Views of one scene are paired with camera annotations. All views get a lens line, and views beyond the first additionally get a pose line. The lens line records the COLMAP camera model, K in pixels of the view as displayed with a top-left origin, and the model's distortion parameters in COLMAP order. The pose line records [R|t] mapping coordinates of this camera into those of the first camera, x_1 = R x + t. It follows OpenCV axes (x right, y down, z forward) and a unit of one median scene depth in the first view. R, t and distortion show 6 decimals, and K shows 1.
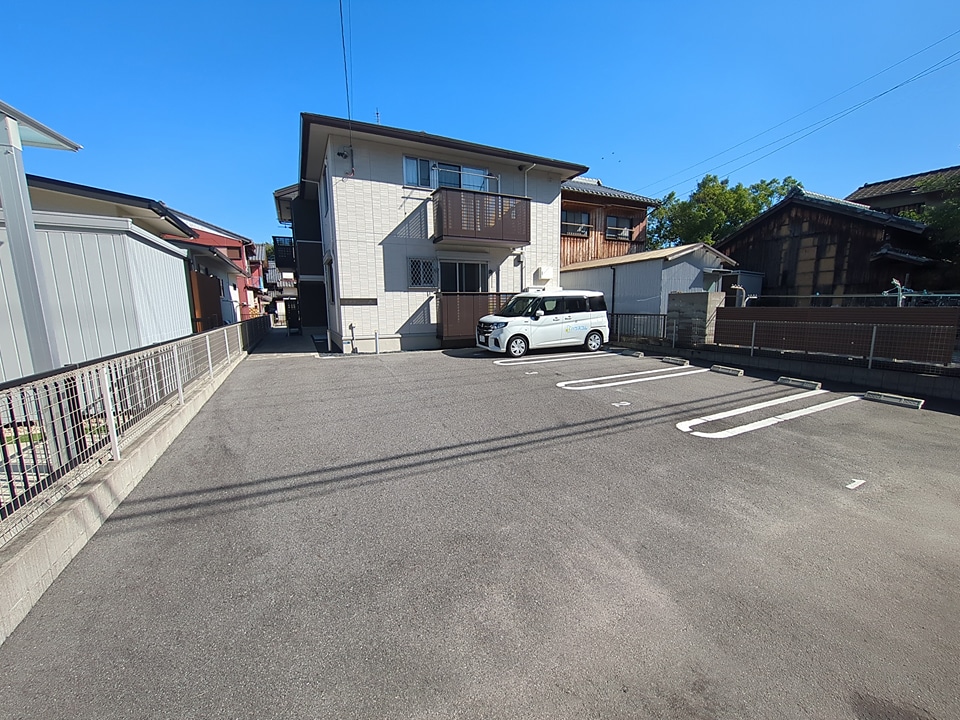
lens RADIAL K [[378.0, 0, 481.8], [0, 378.0, 361.6], [0, 0, 1]] dist [-0.003670, -0.000271]
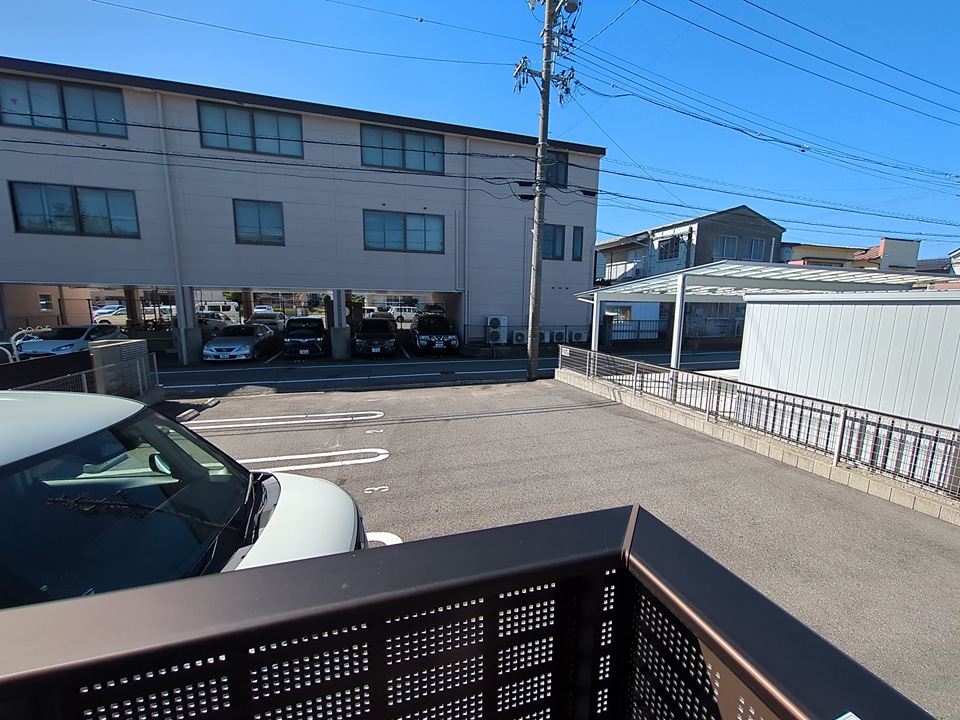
lens RADIAL K [[378.0, 0, 479.5], [0, 378.0, 362.5], [0, 0, 1]] dist [-0.003670, -0.000271]
pose [[-0.984977, -0.026756, 0.170598, -0.175659], [0.025641, 0.954309, 0.297718, -0.488158], [-0.170769, 0.297620, -0.939287, 2.185641]]
